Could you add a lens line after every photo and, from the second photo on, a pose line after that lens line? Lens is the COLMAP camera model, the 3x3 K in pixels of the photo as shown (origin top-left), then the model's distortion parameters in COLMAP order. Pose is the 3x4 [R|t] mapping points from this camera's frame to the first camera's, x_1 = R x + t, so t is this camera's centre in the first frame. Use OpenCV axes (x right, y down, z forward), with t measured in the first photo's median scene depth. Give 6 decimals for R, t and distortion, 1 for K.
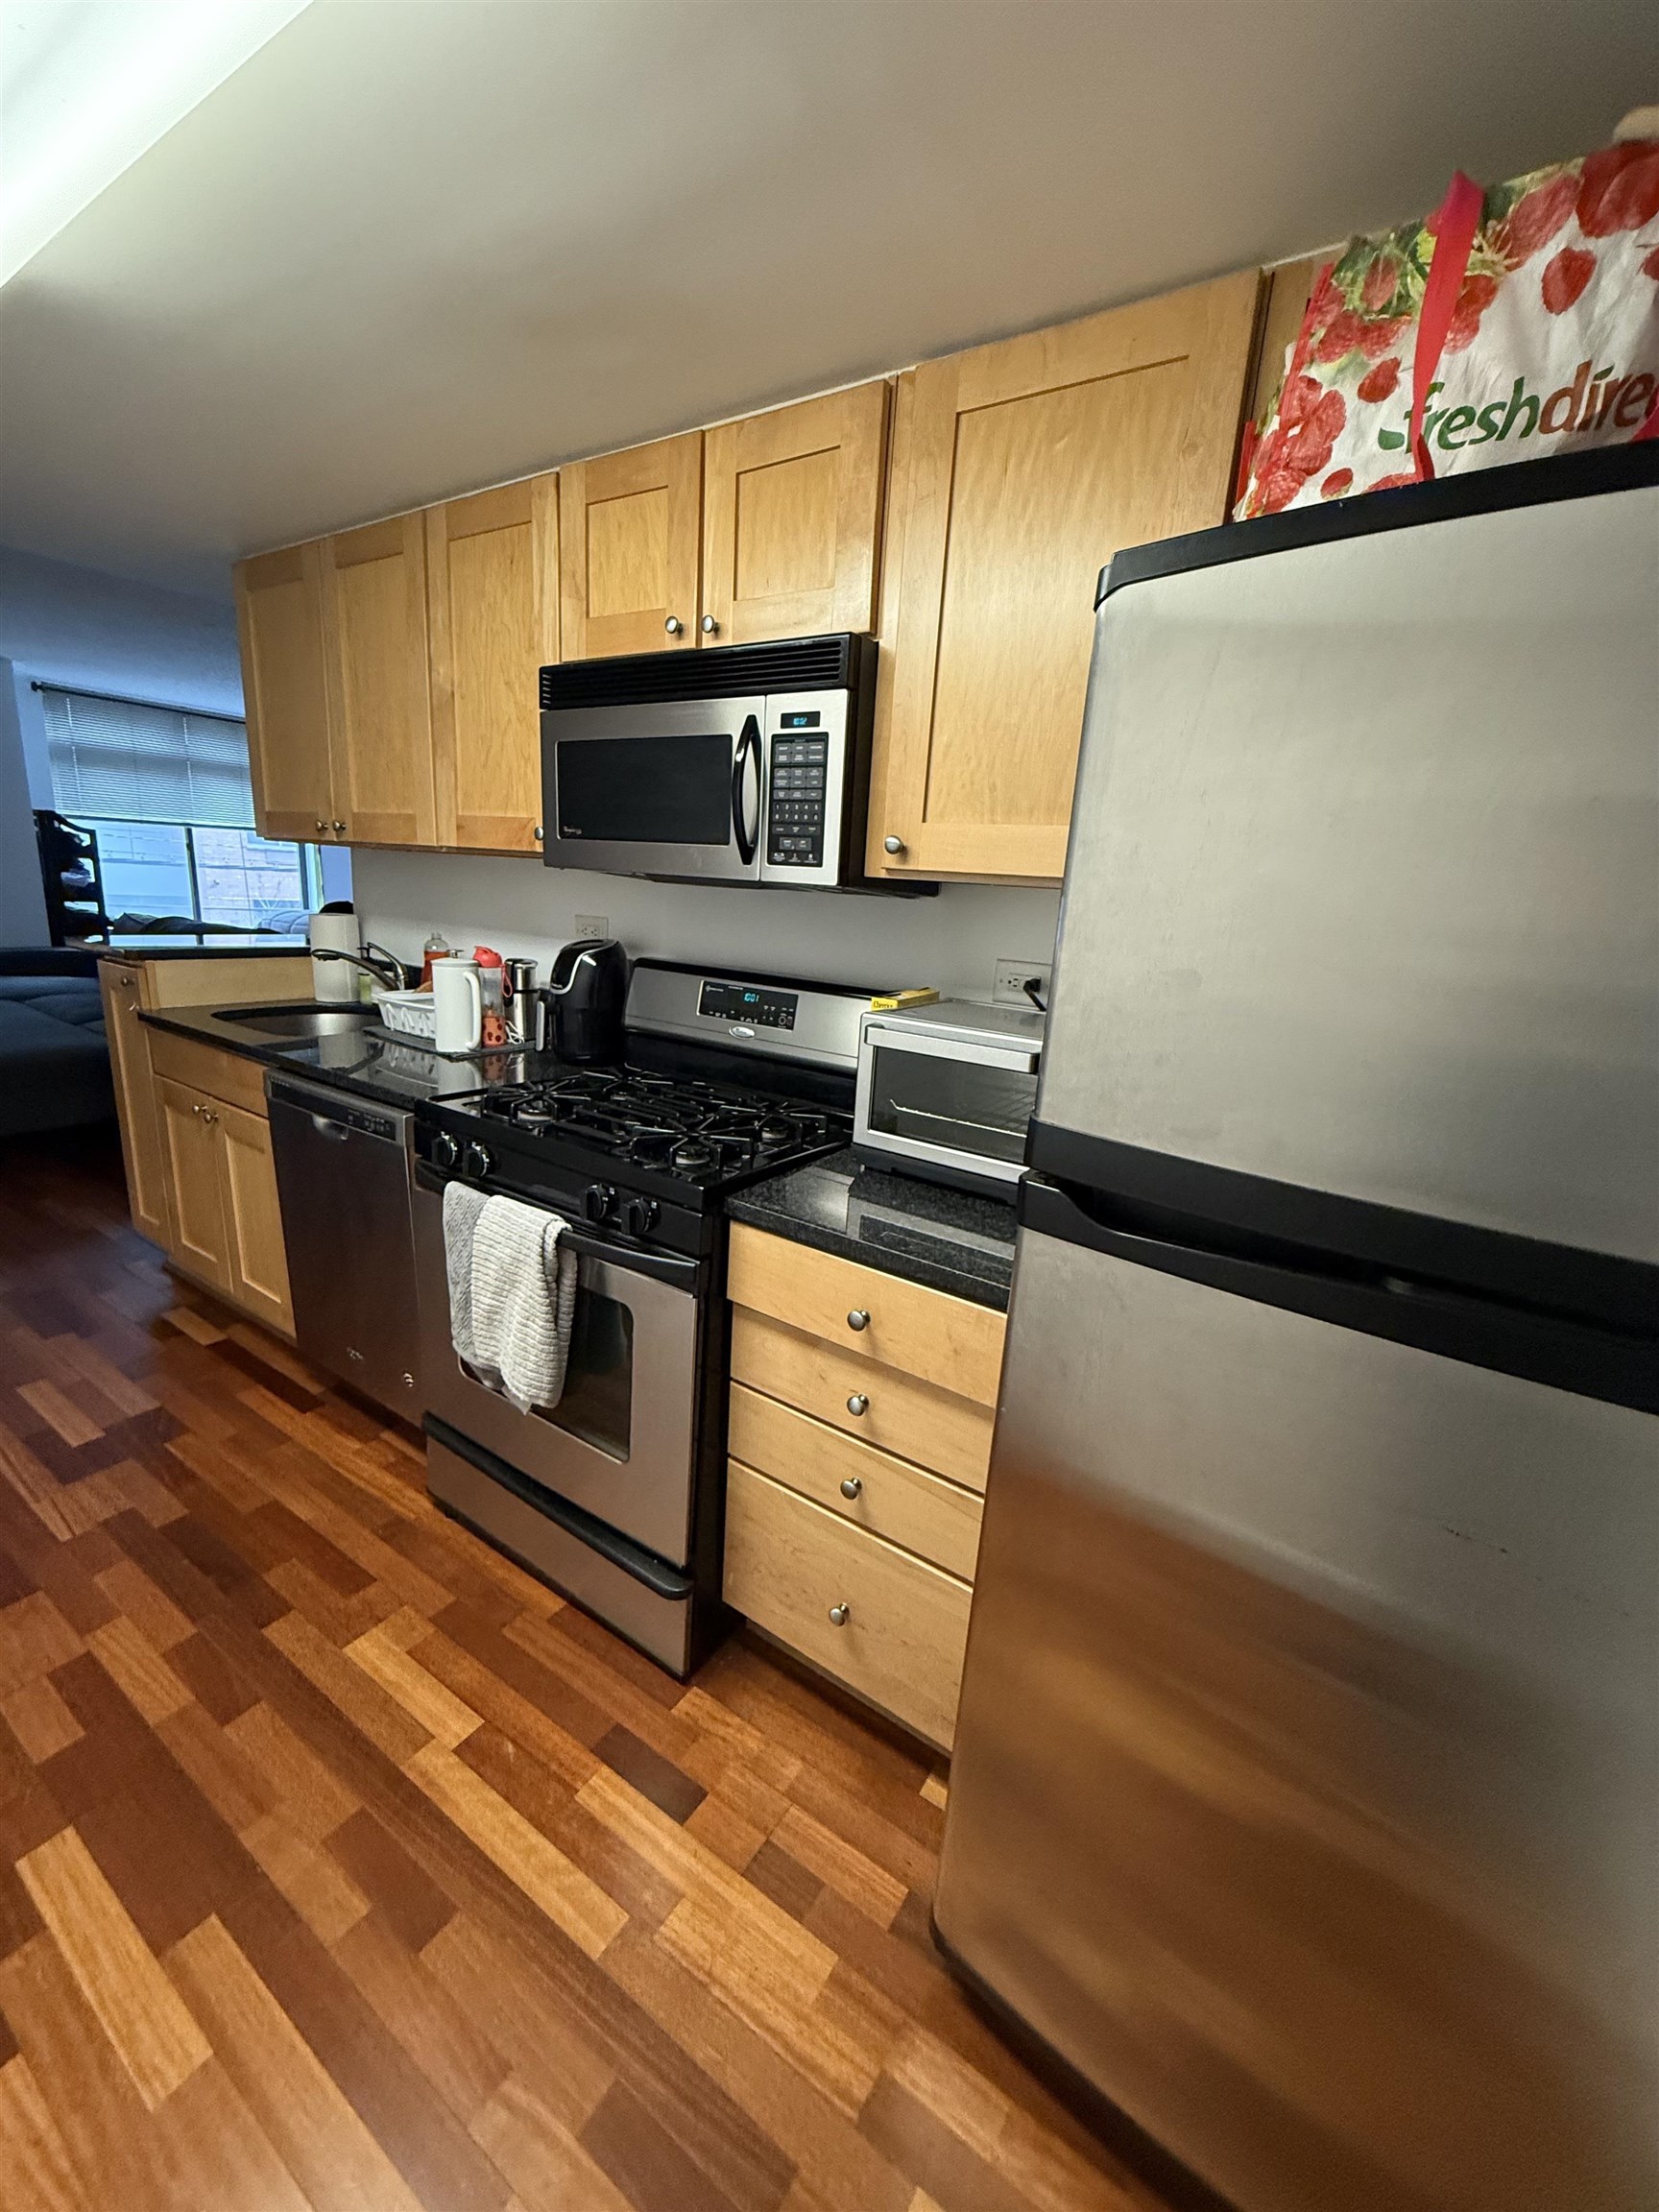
lens RADIAL K [[883.0, 0, 831.9], [0, 883.0, 1095.1], [0, 0, 1]] dist [-0.000711, -0.000036]
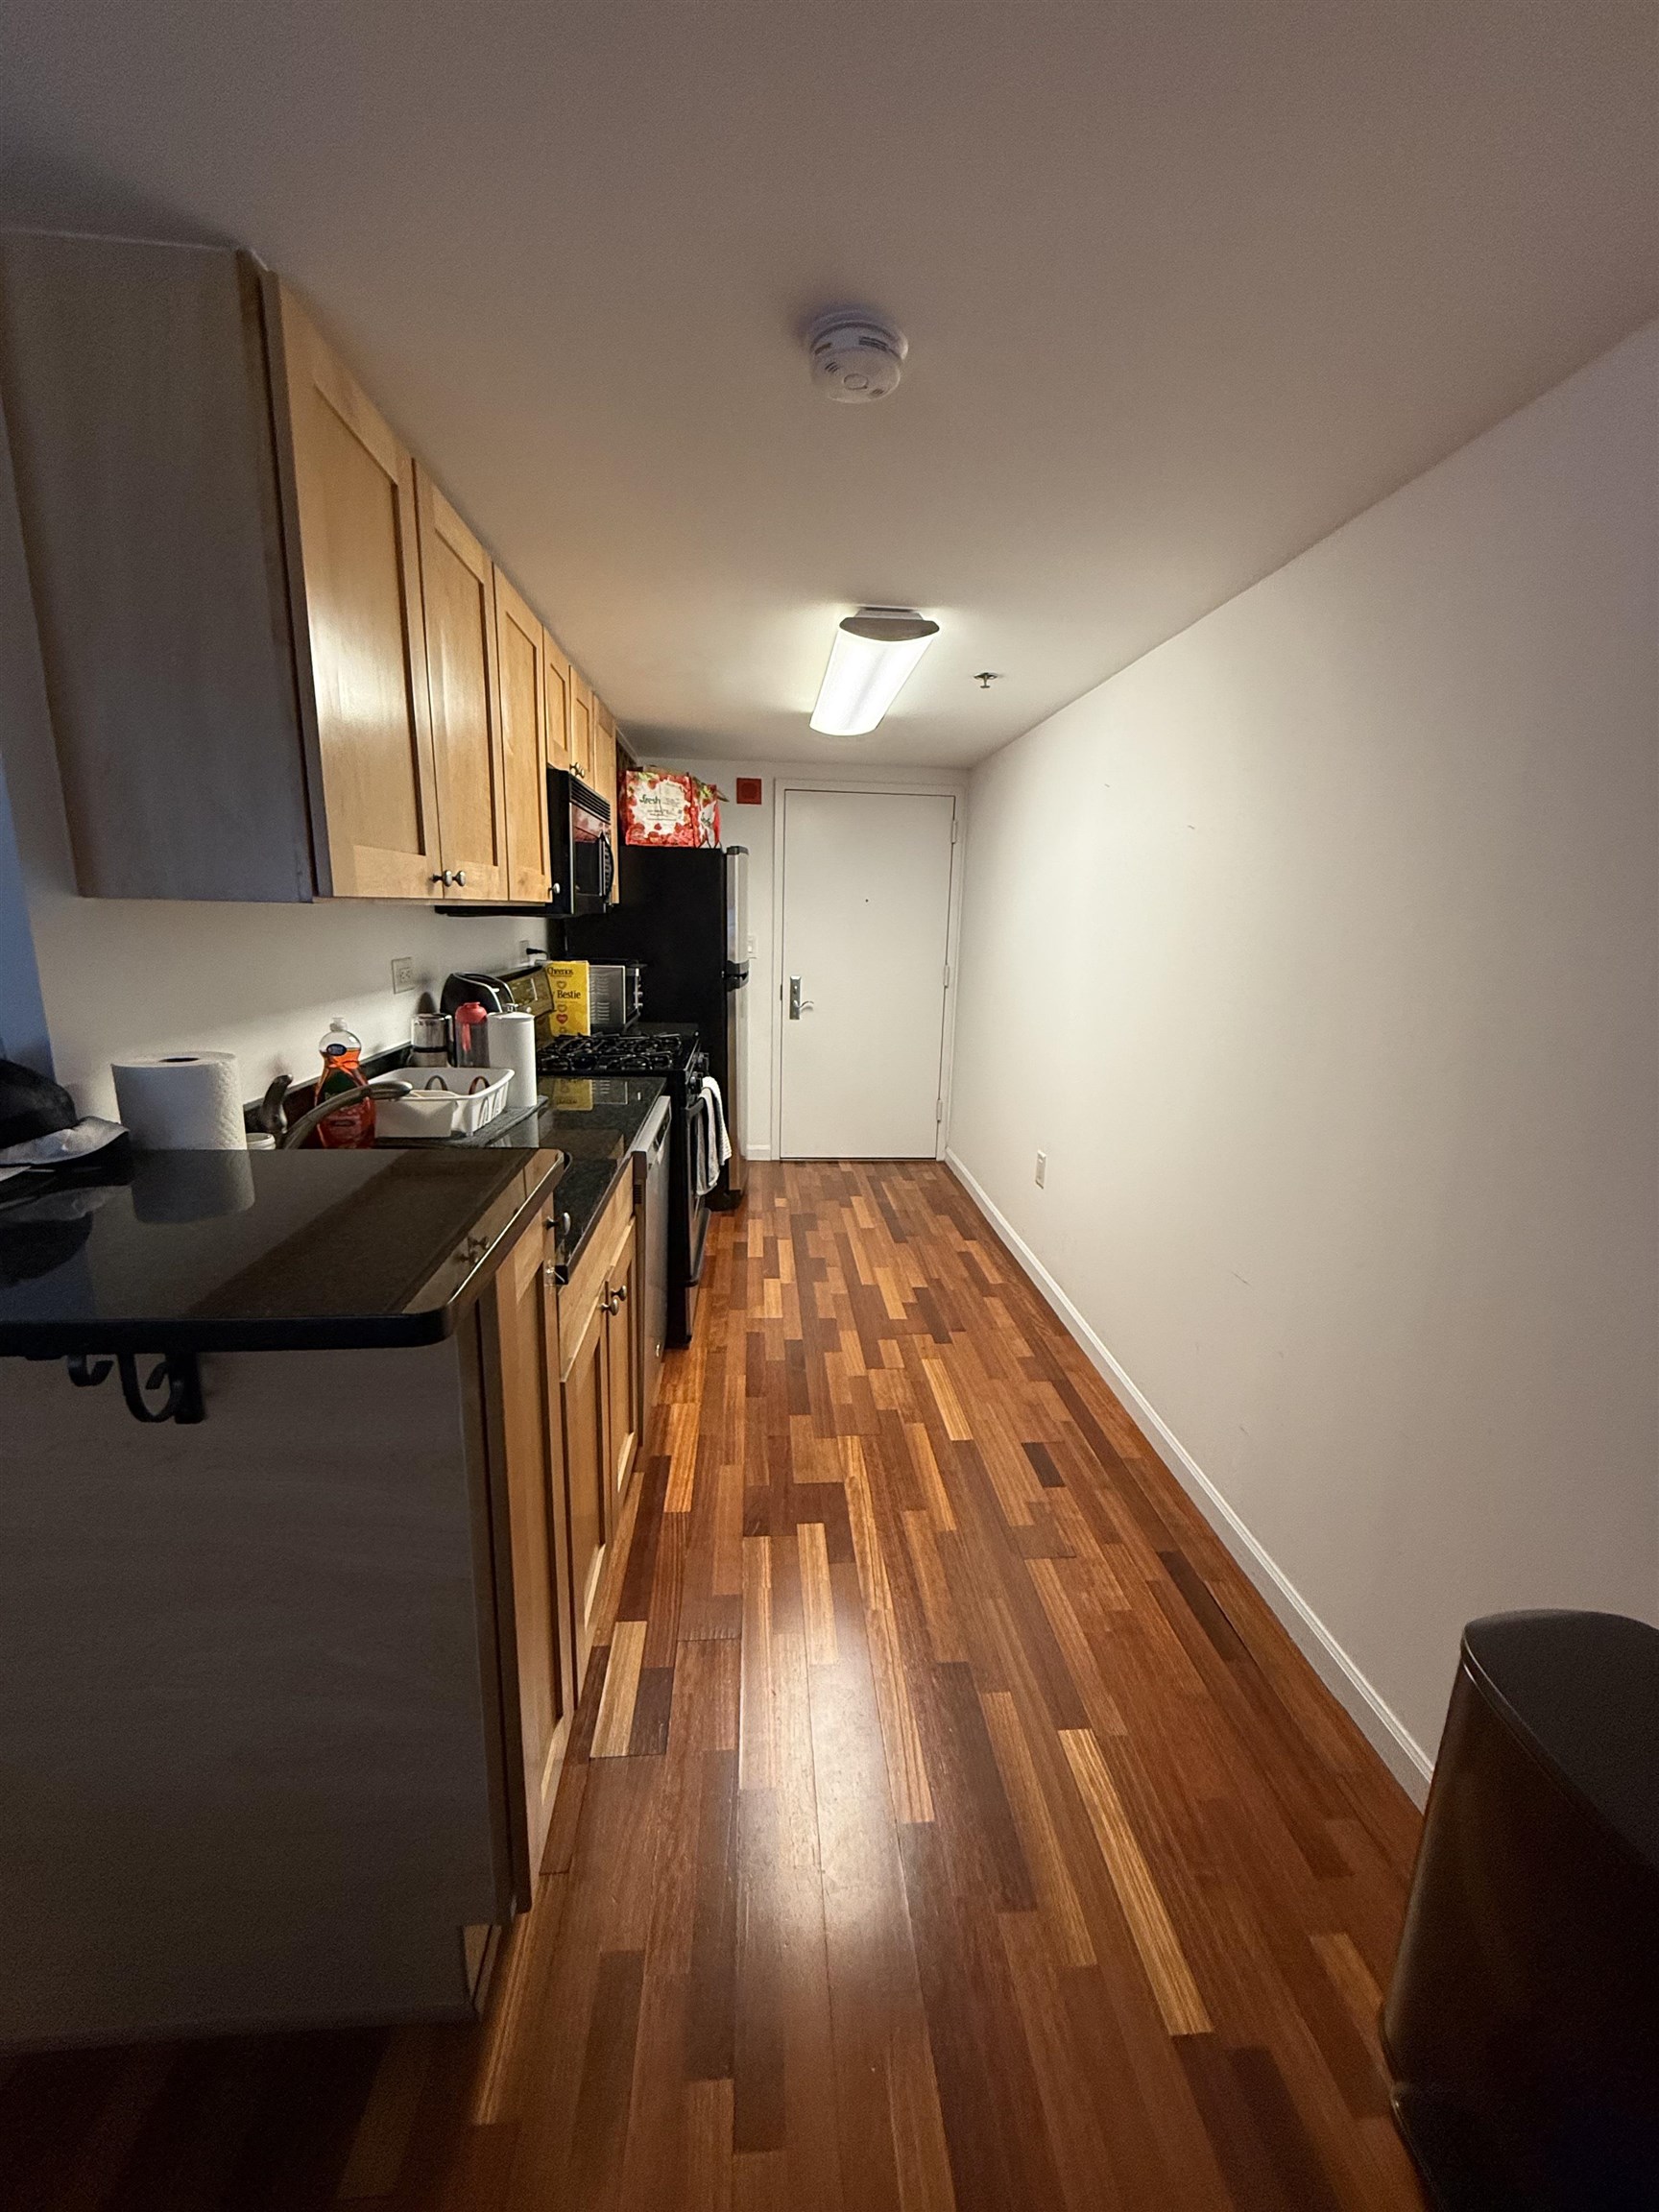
lens RADIAL K [[883.0, 0, 831.2], [0, 883.0, 1106.9], [0, 0, 1]] dist [-0.000711, -0.000036]
pose [[-0.620407, -0.242198, 0.745946, -2.077013], [0.119112, 0.910991, 0.394852, -0.593878], [-0.775182, 0.333820, -0.536336, 1.903686]]
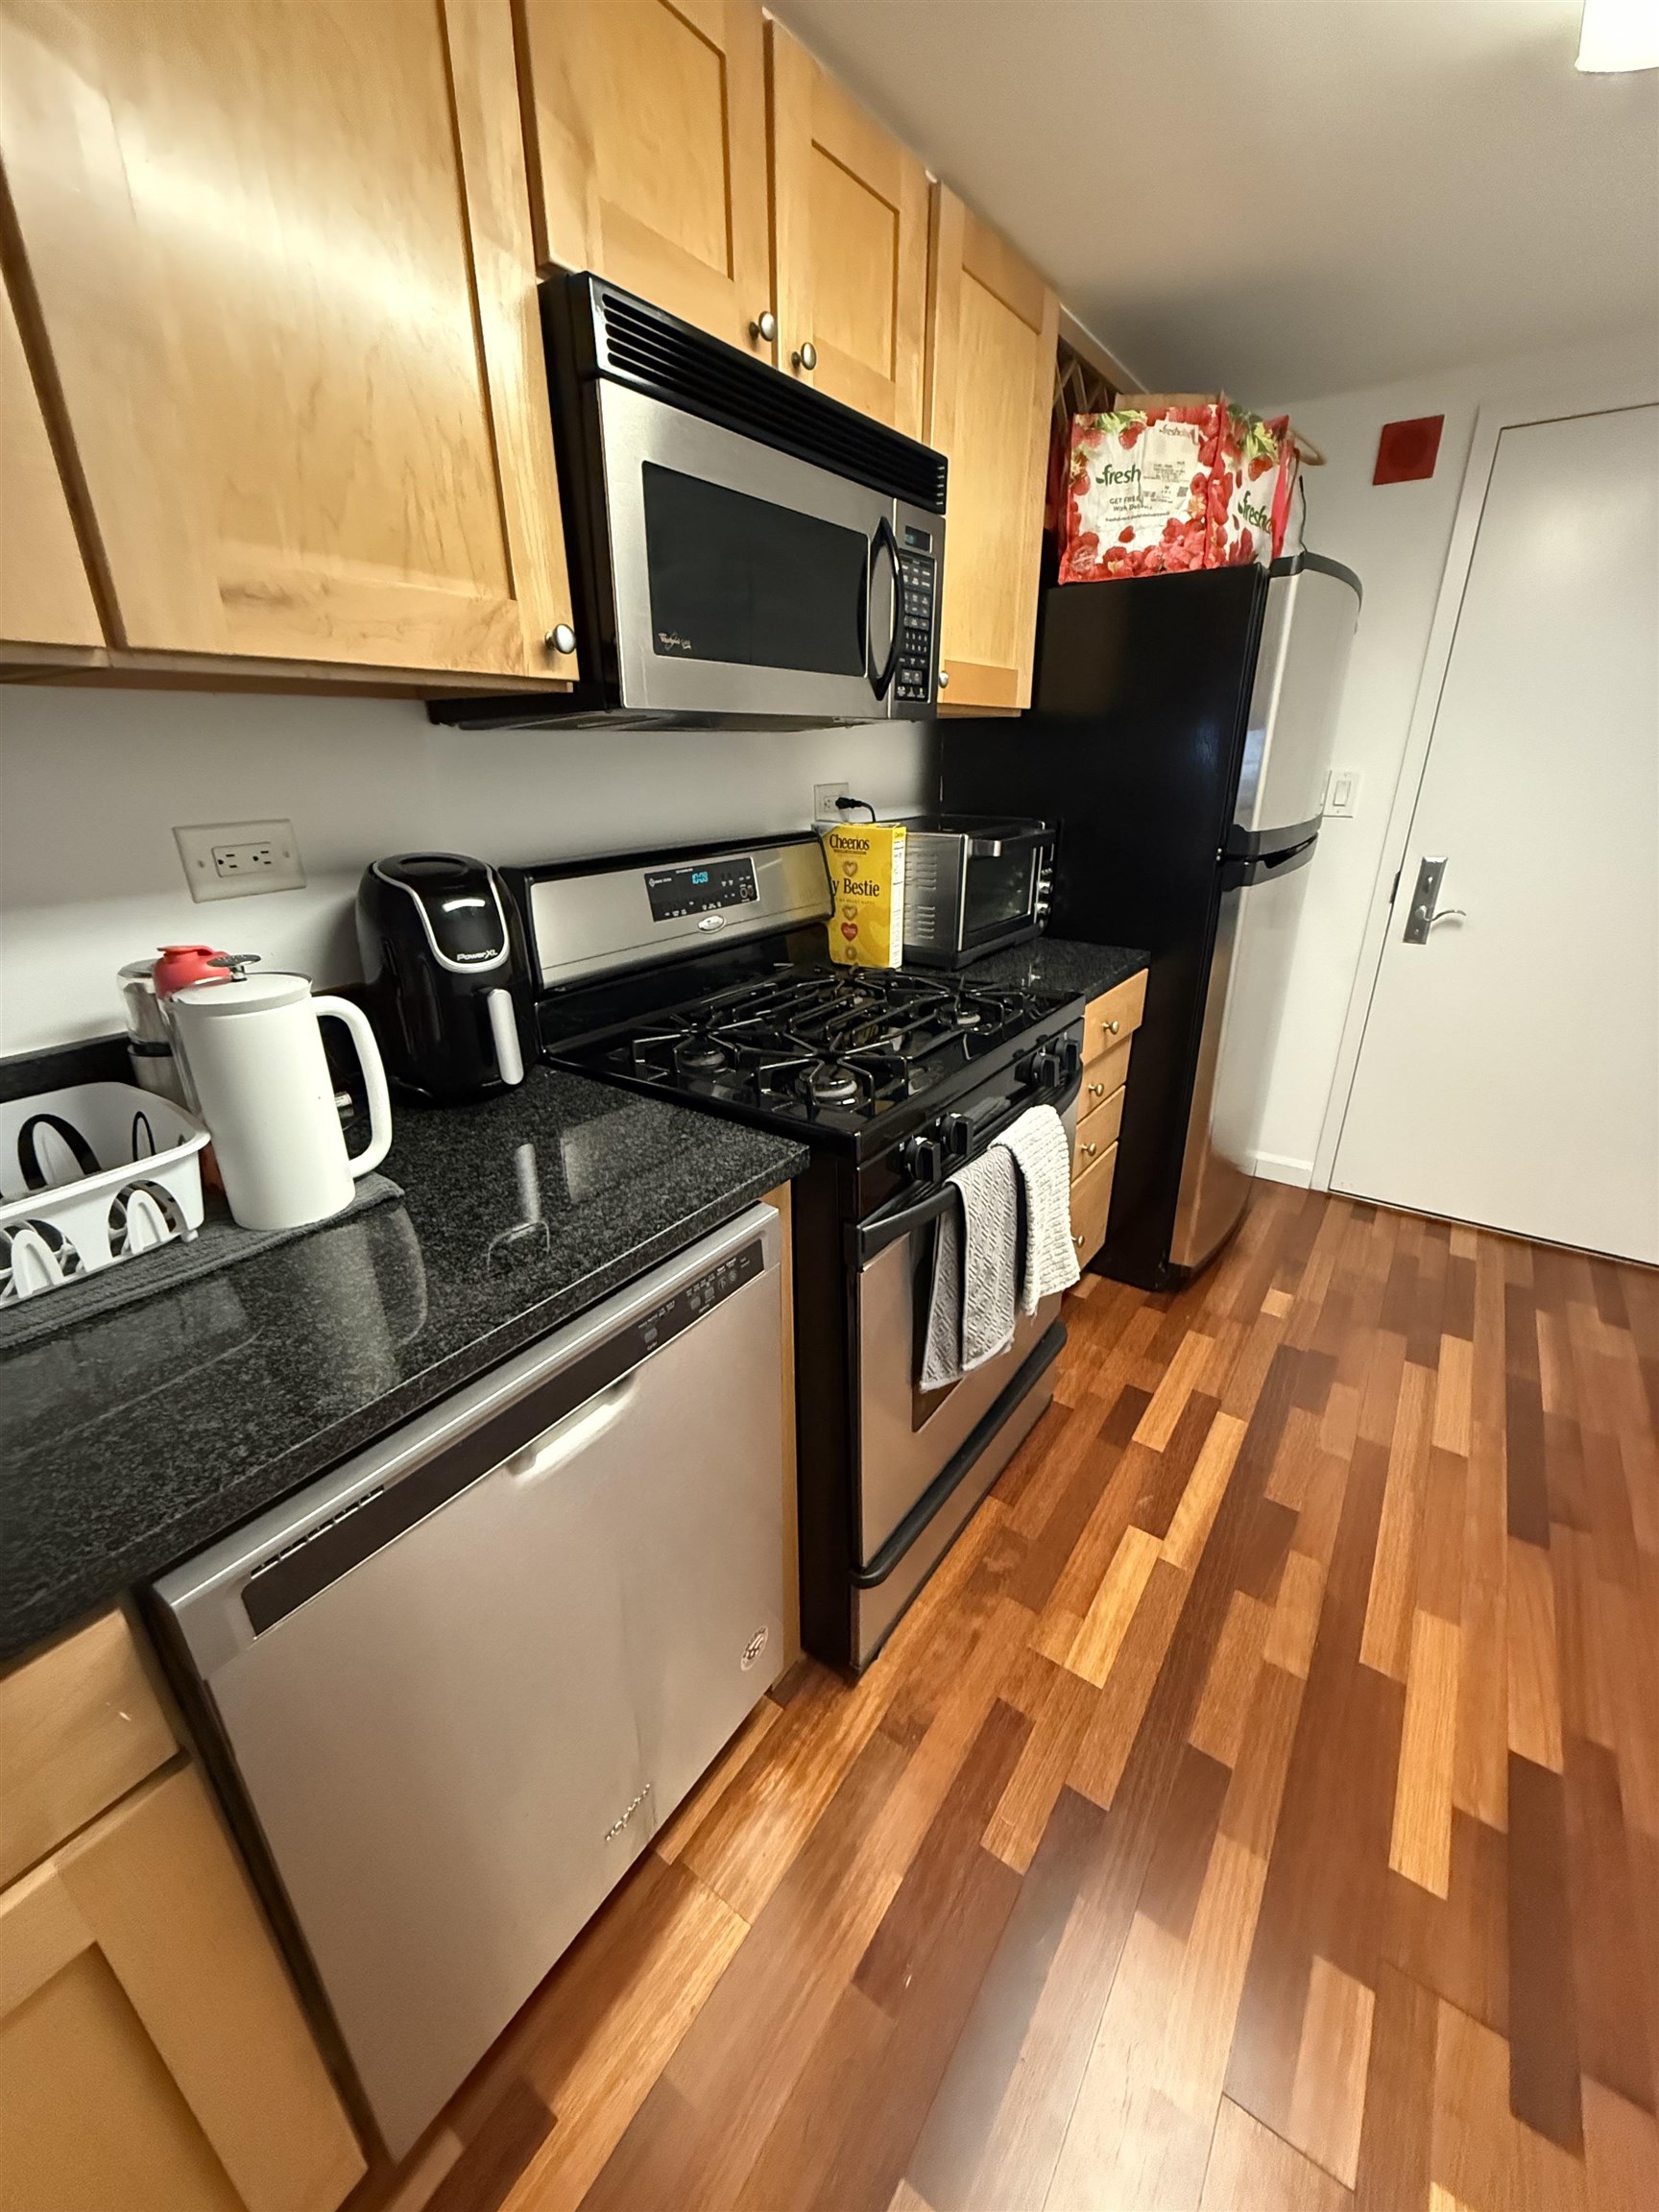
lens RADIAL K [[883.0, 0, 827.8], [0, 883.0, 1099.1], [0, 0, 1]] dist [-0.000711, -0.000036]
pose [[0.026169, -0.427031, 0.903858, -1.142364], [0.237303, 0.880976, 0.409350, -0.300540], [-0.971083, 0.203776, 0.124390, 1.083626]]
